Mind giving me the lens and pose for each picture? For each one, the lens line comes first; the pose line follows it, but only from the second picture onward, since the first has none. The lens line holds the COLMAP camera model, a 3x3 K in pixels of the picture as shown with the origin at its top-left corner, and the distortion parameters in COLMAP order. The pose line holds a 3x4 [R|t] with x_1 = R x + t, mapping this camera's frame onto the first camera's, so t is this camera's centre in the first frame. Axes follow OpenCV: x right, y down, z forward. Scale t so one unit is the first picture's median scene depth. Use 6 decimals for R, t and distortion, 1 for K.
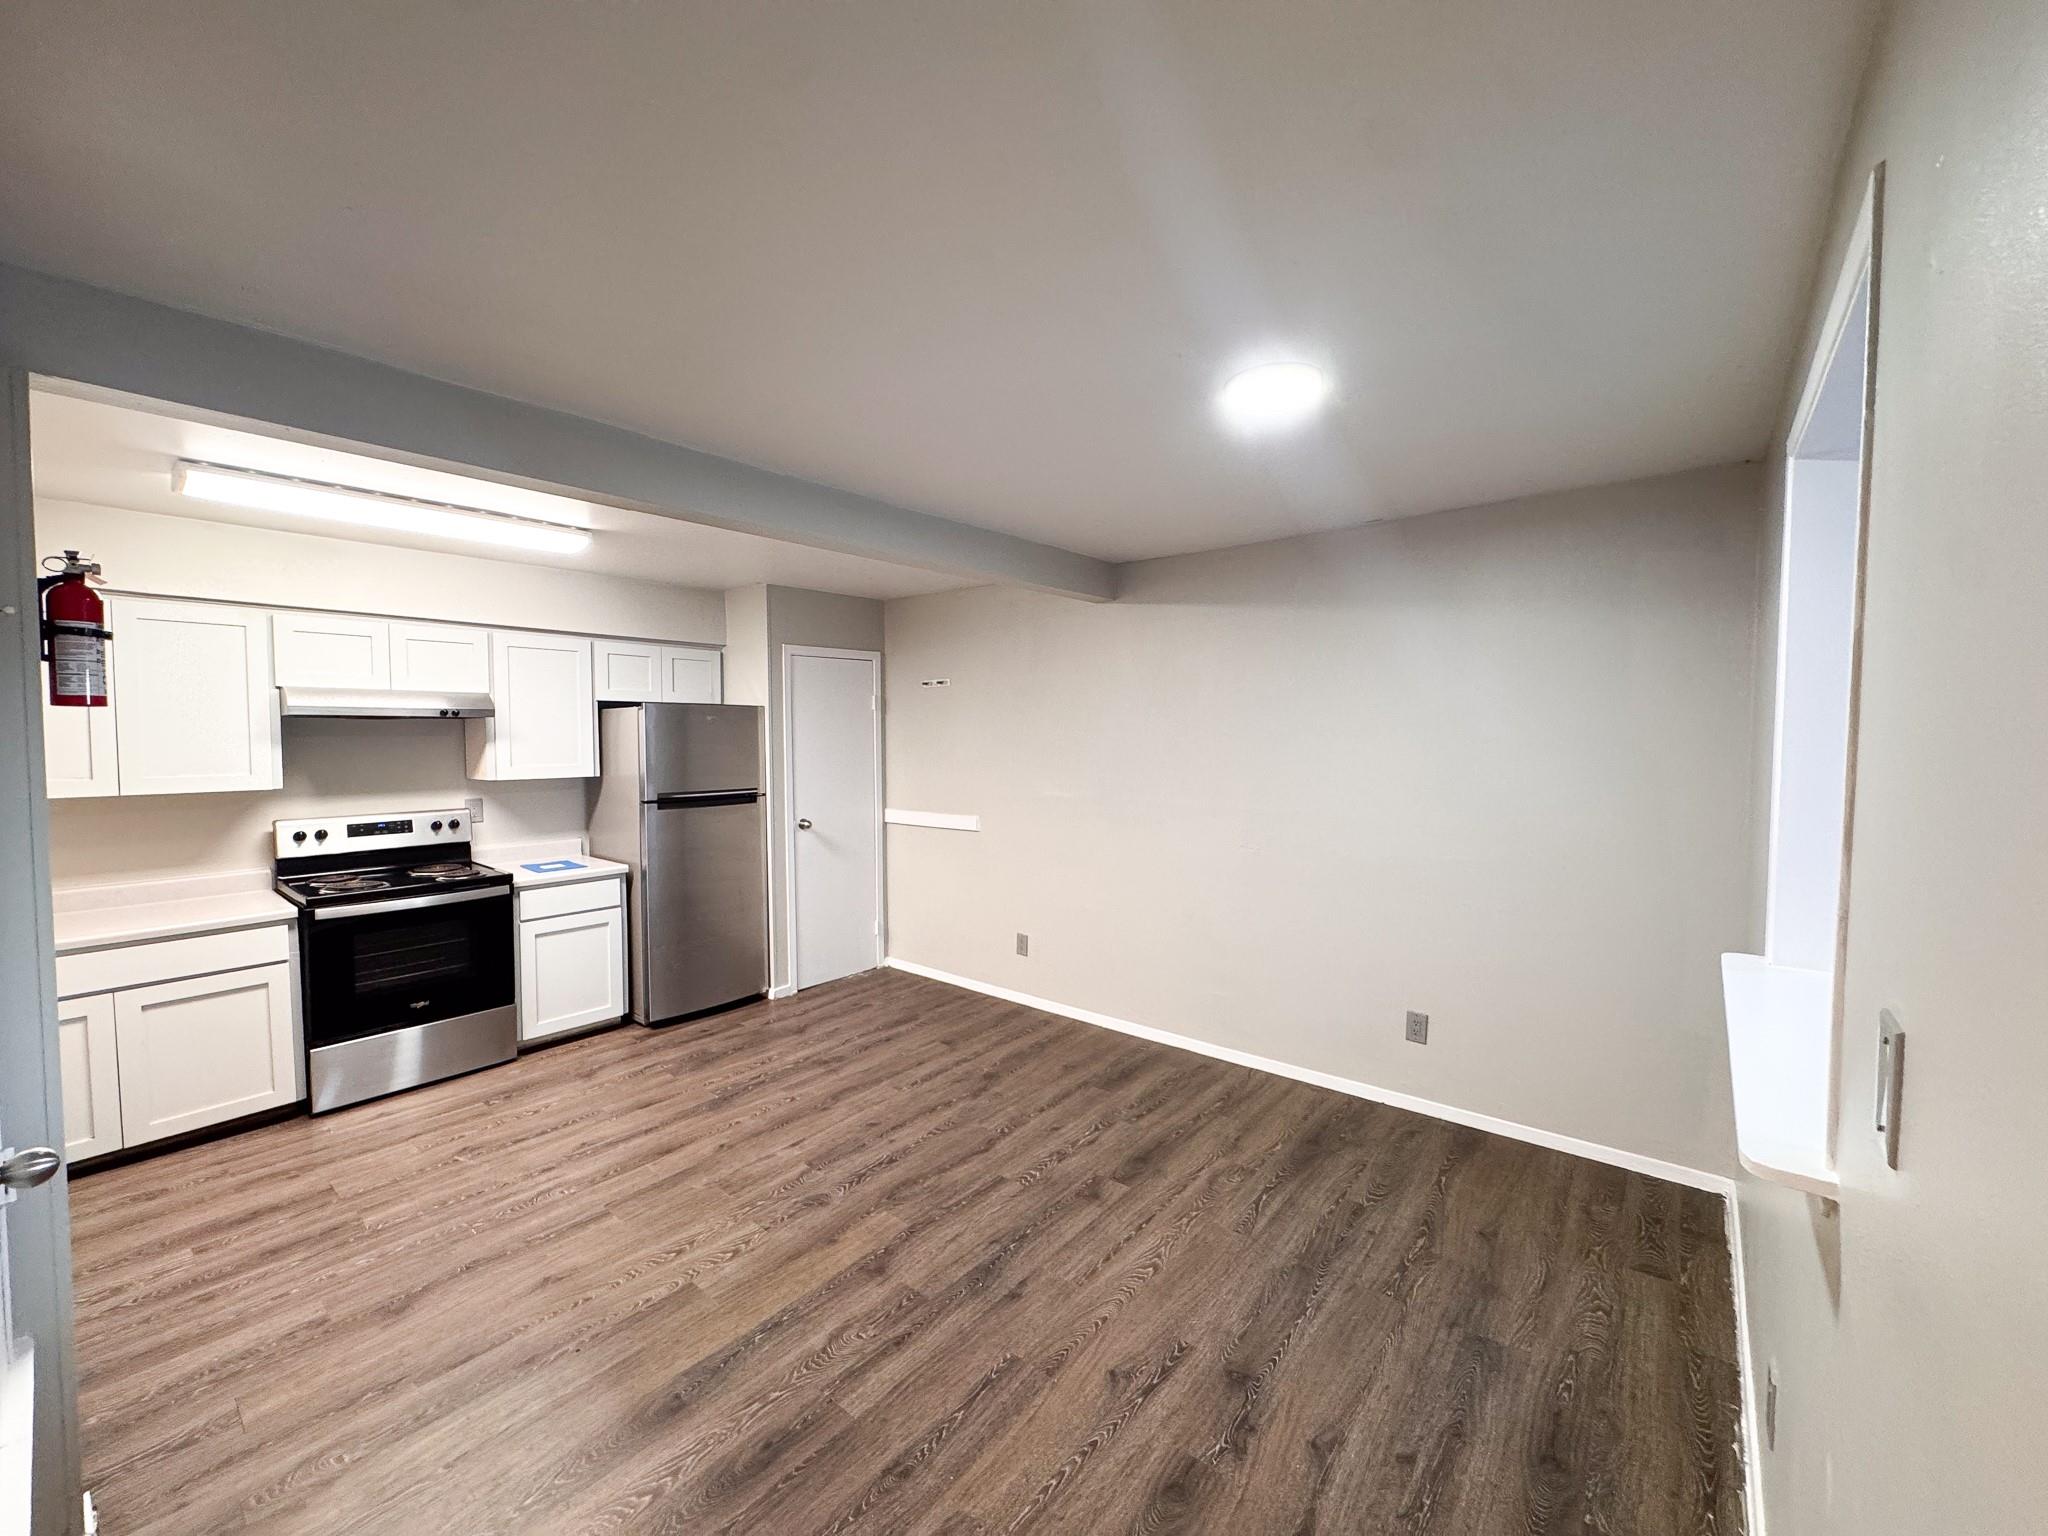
lens RADIAL K [[814.4, 0, 1024.1], [0, 814.4, 765.4], [0, 0, 1]] dist [-0.001146, 0.000418]
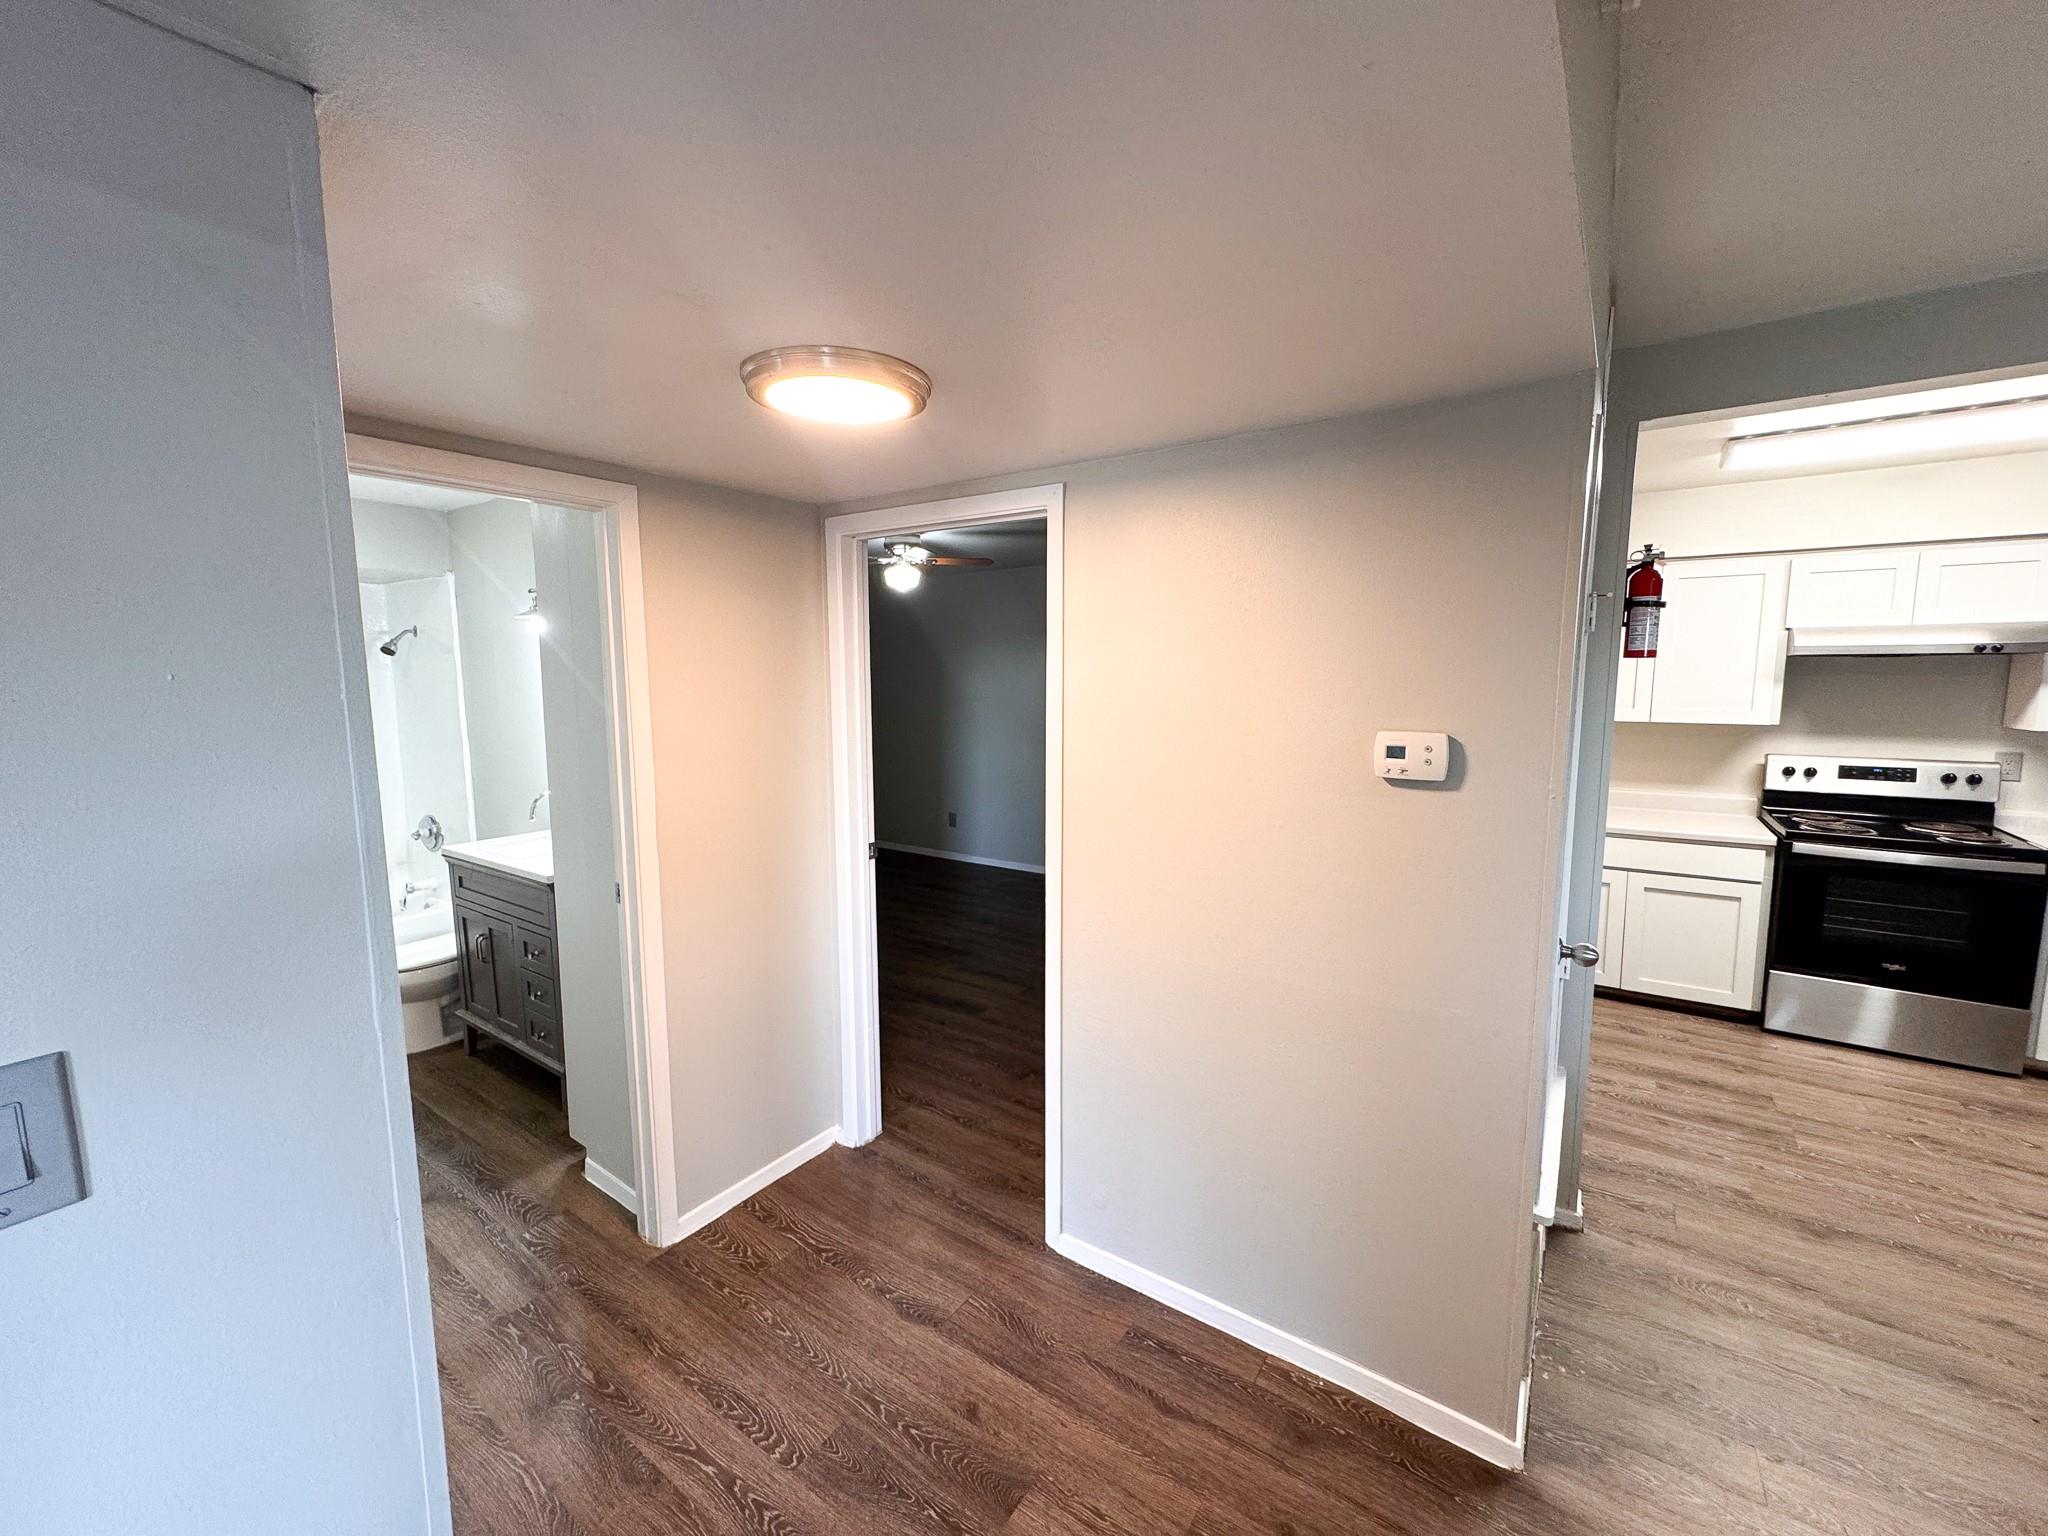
lens RADIAL K [[814.4, 0, 1024.1], [0, 814.4, 765.4], [0, 0, 1]] dist [-0.001146, 0.000418]
pose [[0.081892, 0.115630, -0.989911, 0.080349], [-0.034780, 0.992973, 0.113111, -0.005707], [0.996034, 0.025166, 0.085339, -0.085723]]
